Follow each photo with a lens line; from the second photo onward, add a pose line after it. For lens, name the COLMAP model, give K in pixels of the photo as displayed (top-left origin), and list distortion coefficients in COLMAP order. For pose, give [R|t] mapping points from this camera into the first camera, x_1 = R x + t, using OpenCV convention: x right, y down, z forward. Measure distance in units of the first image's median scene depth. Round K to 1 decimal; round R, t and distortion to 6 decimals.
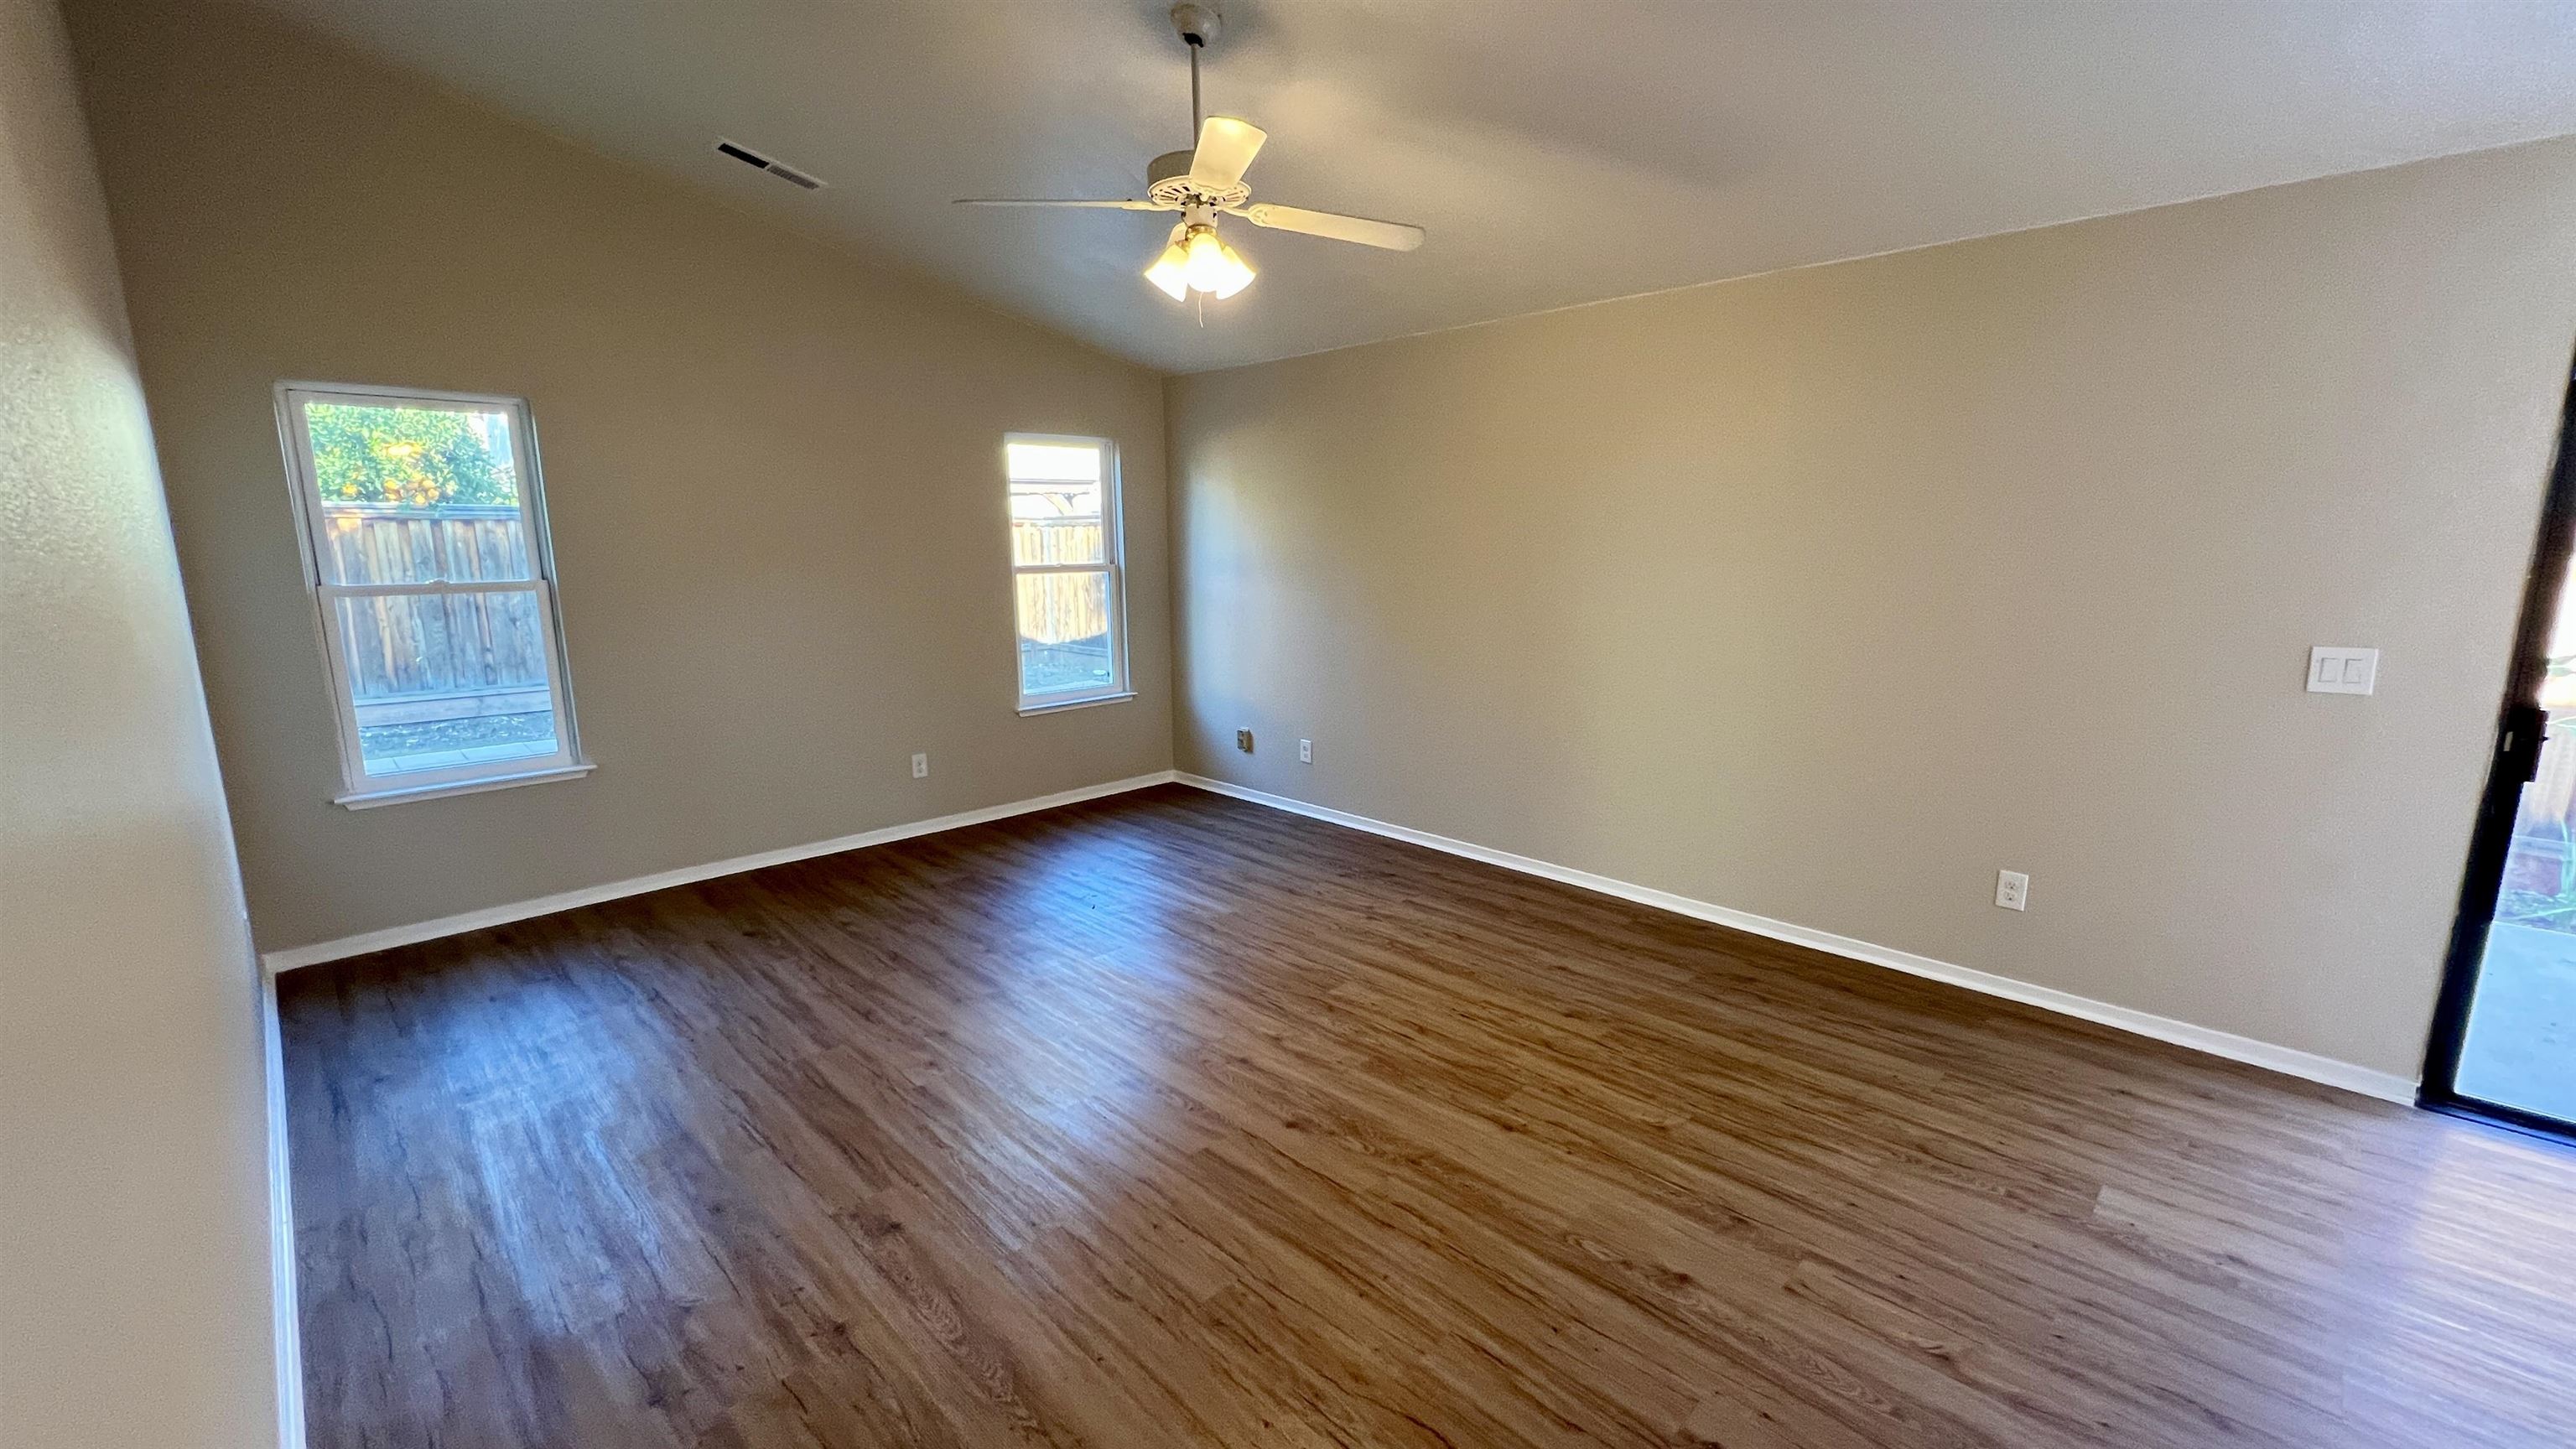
lens RADIAL K [[1032.0, 0, 1285.1], [0, 1032.0, 735.0], [0, 0, 1]] dist [-0.002606, 0.000550]
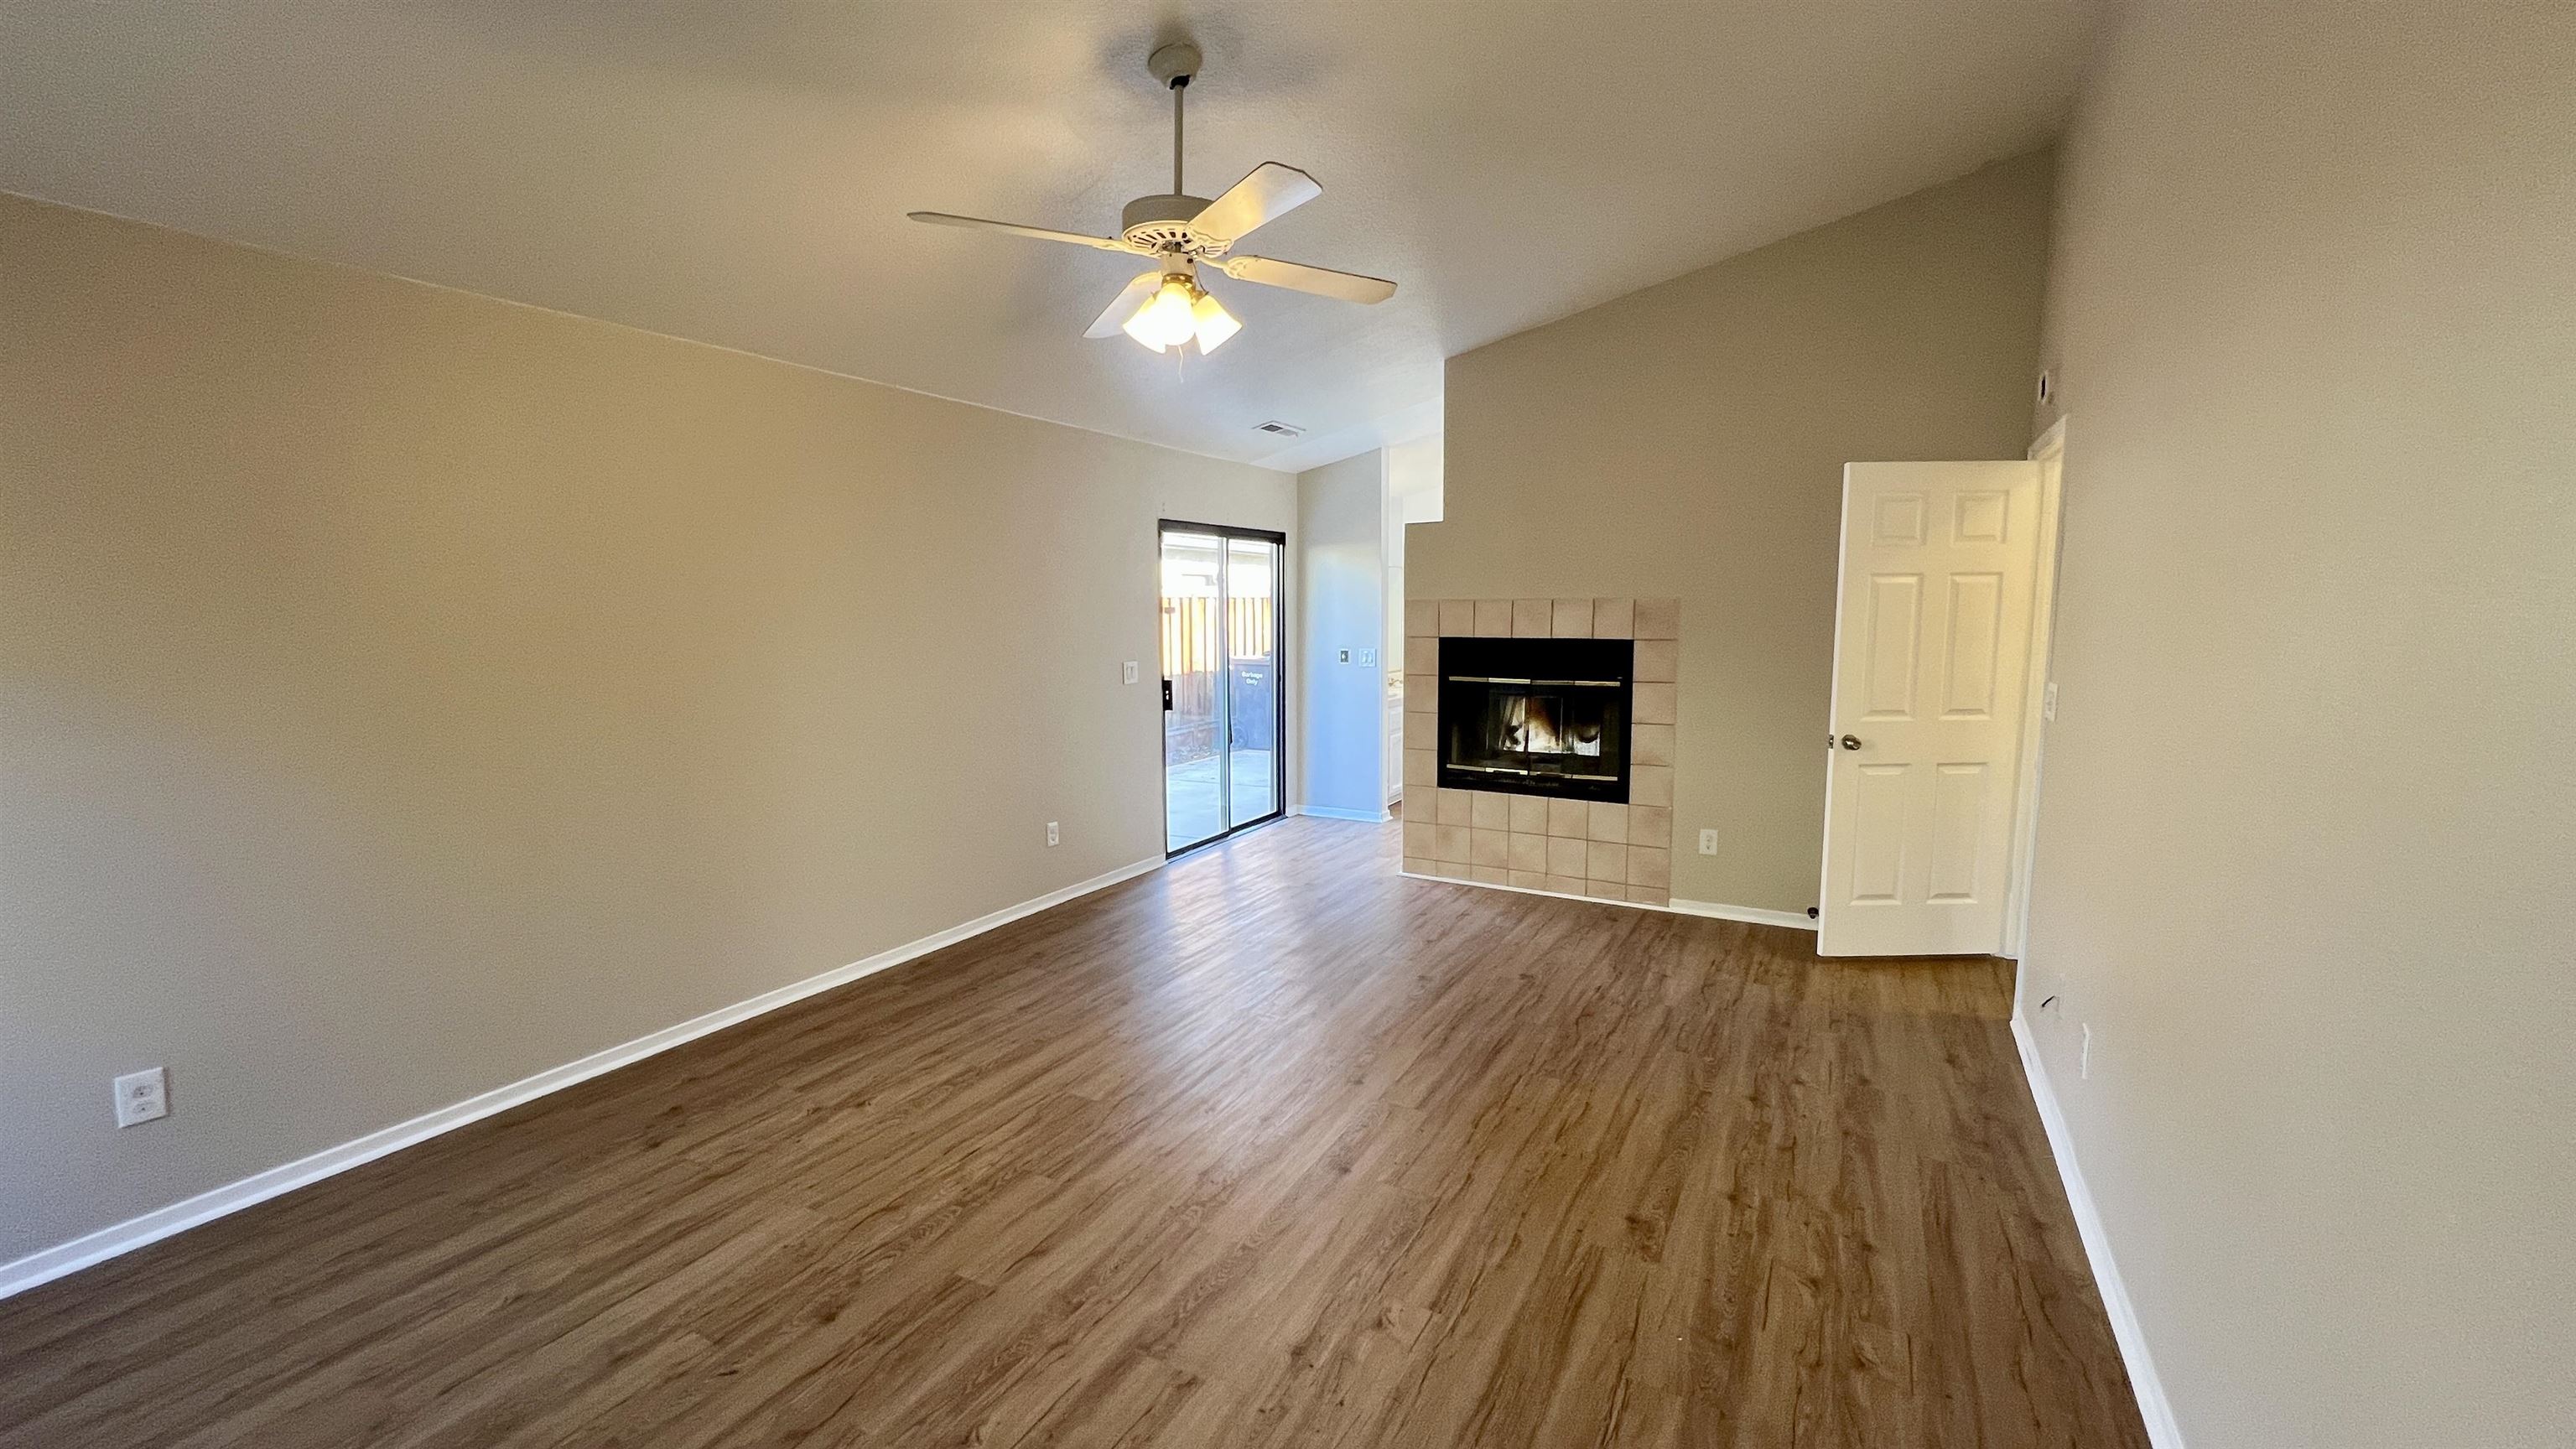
lens RADIAL K [[1032.0, 0, 1288.9], [0, 1032.0, 727.9], [0, 0, 1]] dist [-0.002606, 0.000550]
pose [[-0.279944, -0.107995, 0.953923, -0.892914], [0.188547, 0.968115, 0.164934, -0.201039], [-0.941319, 0.226031, -0.250656, 1.053676]]
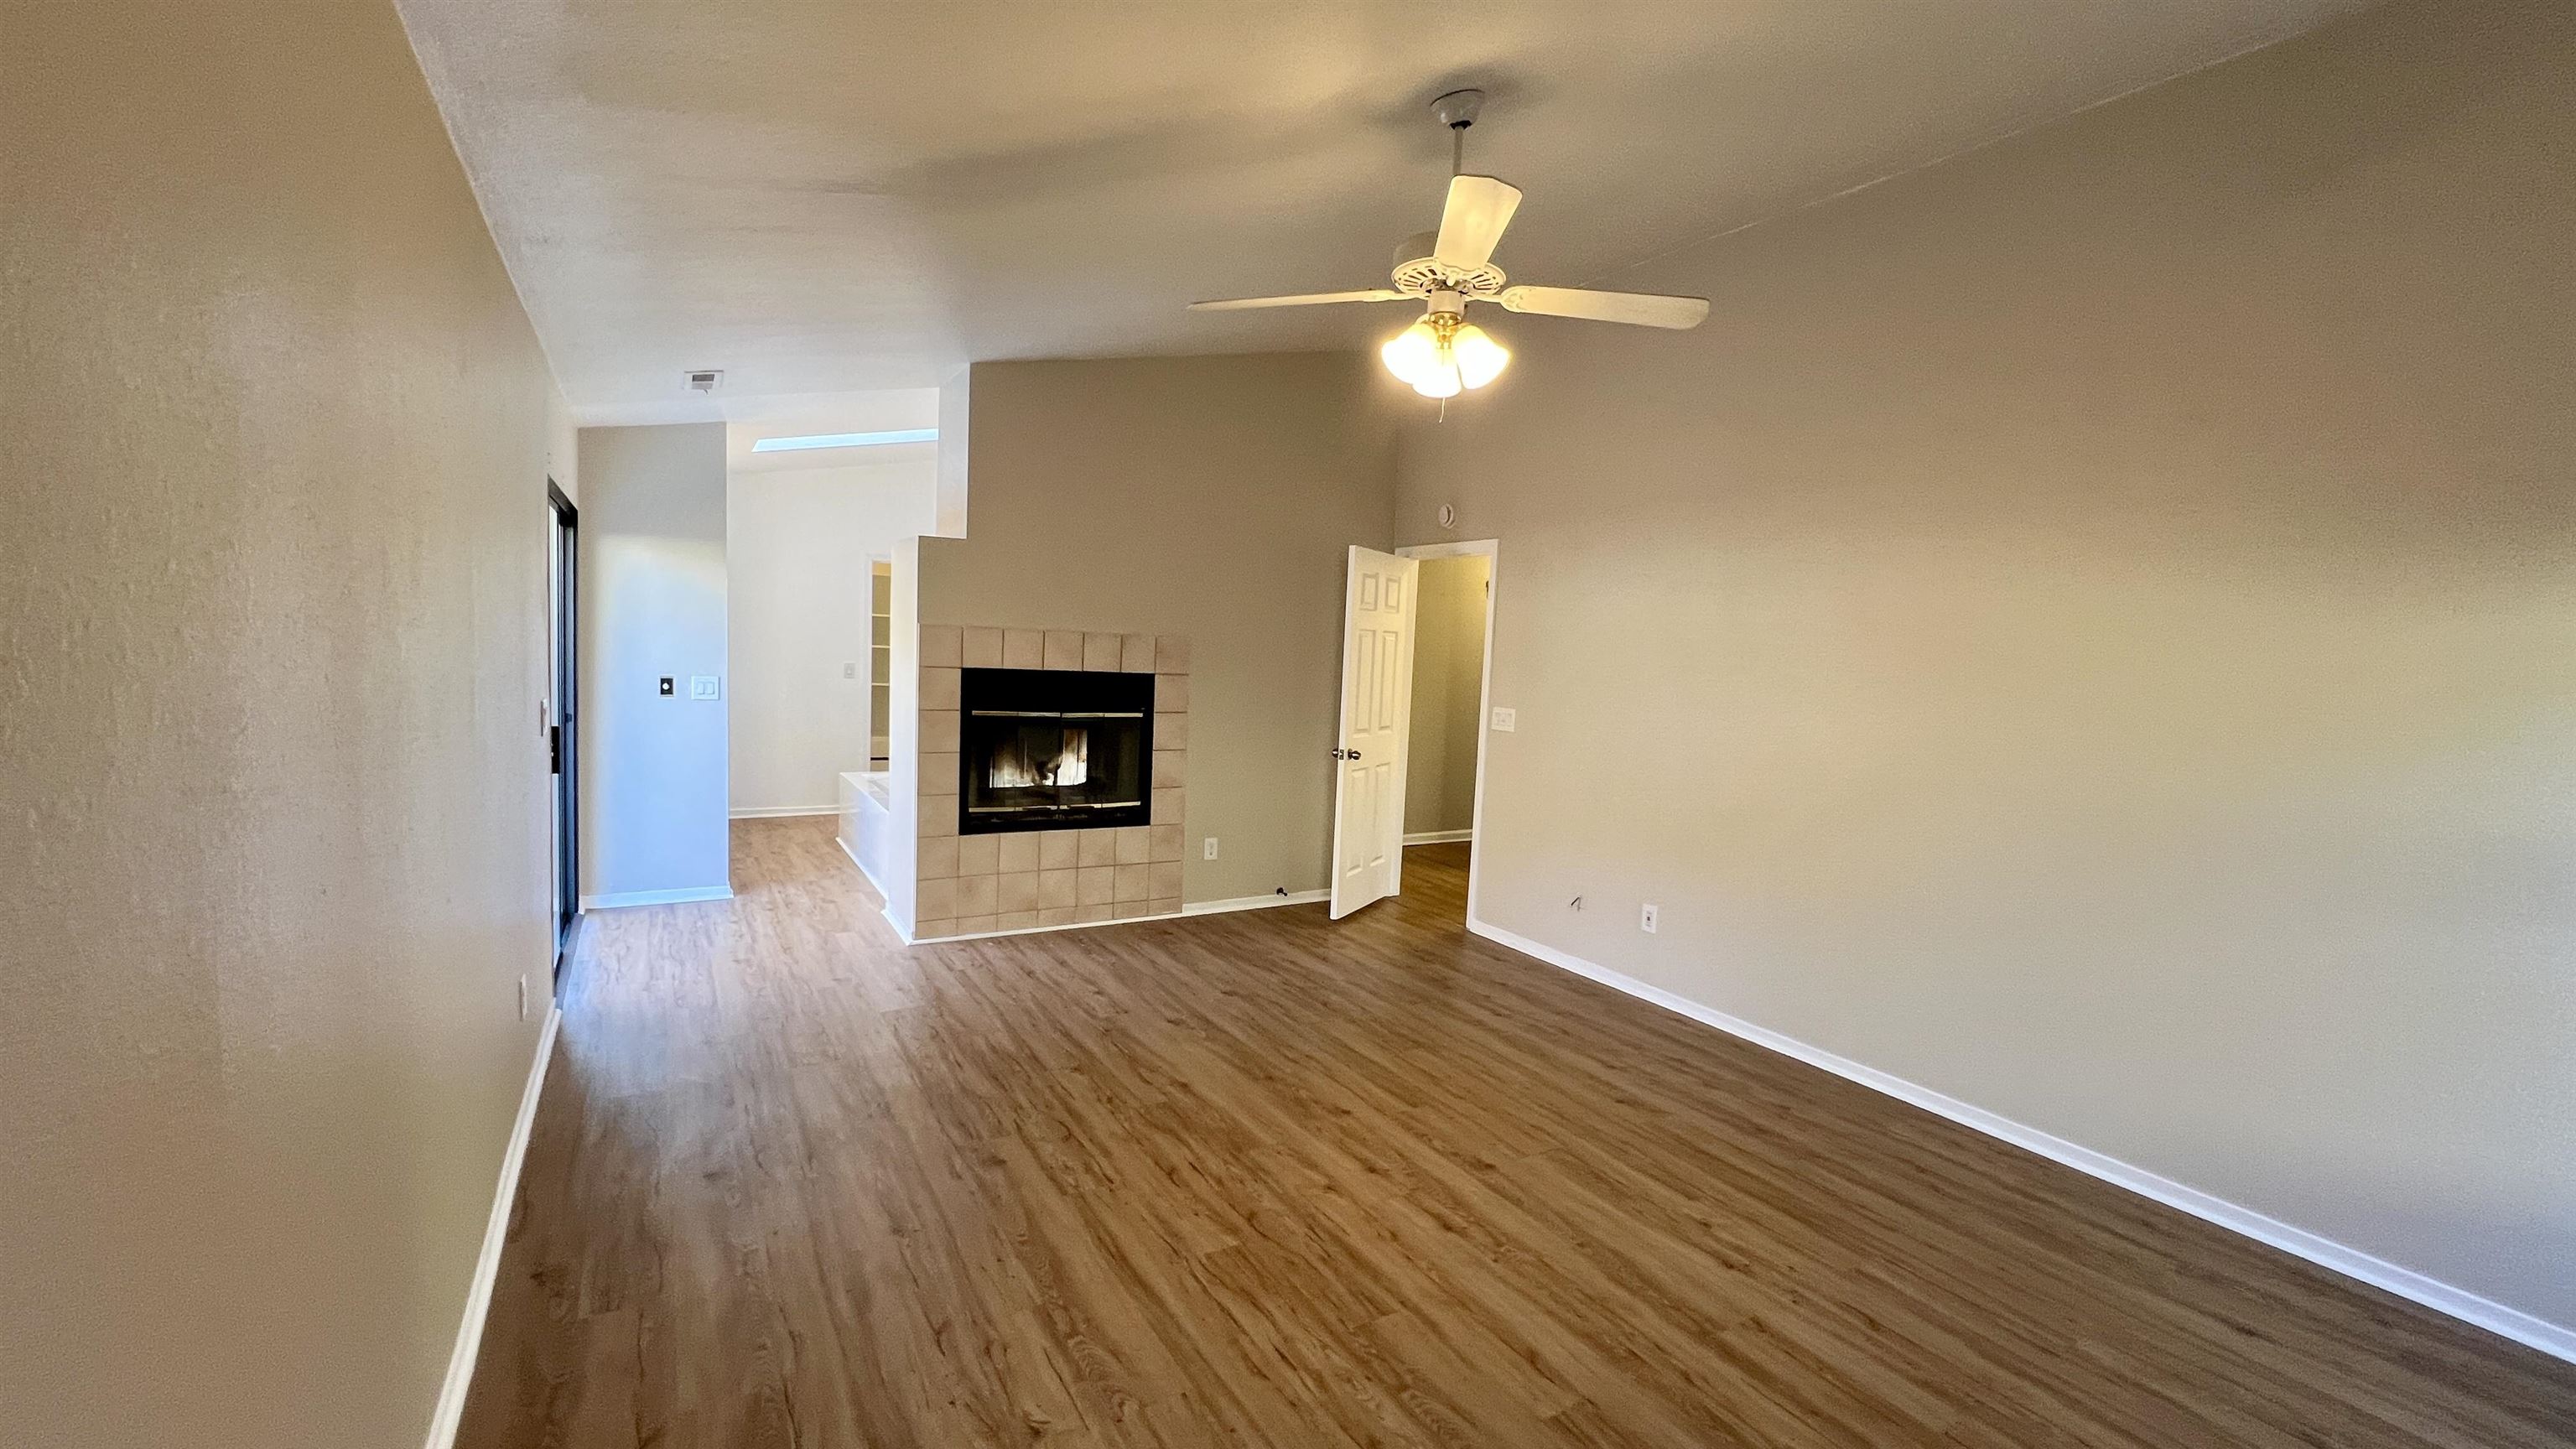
lens RADIAL K [[1032.0, 0, 1289.5], [0, 1032.0, 717.3], [0, 0, 1]] dist [-0.002606, 0.000550]
pose [[-0.972876, -0.055860, 0.224483, -0.149158], [0.001920, 0.968424, 0.249303, -0.326486], [-0.231321, 0.242972, -0.942048, 1.700015]]
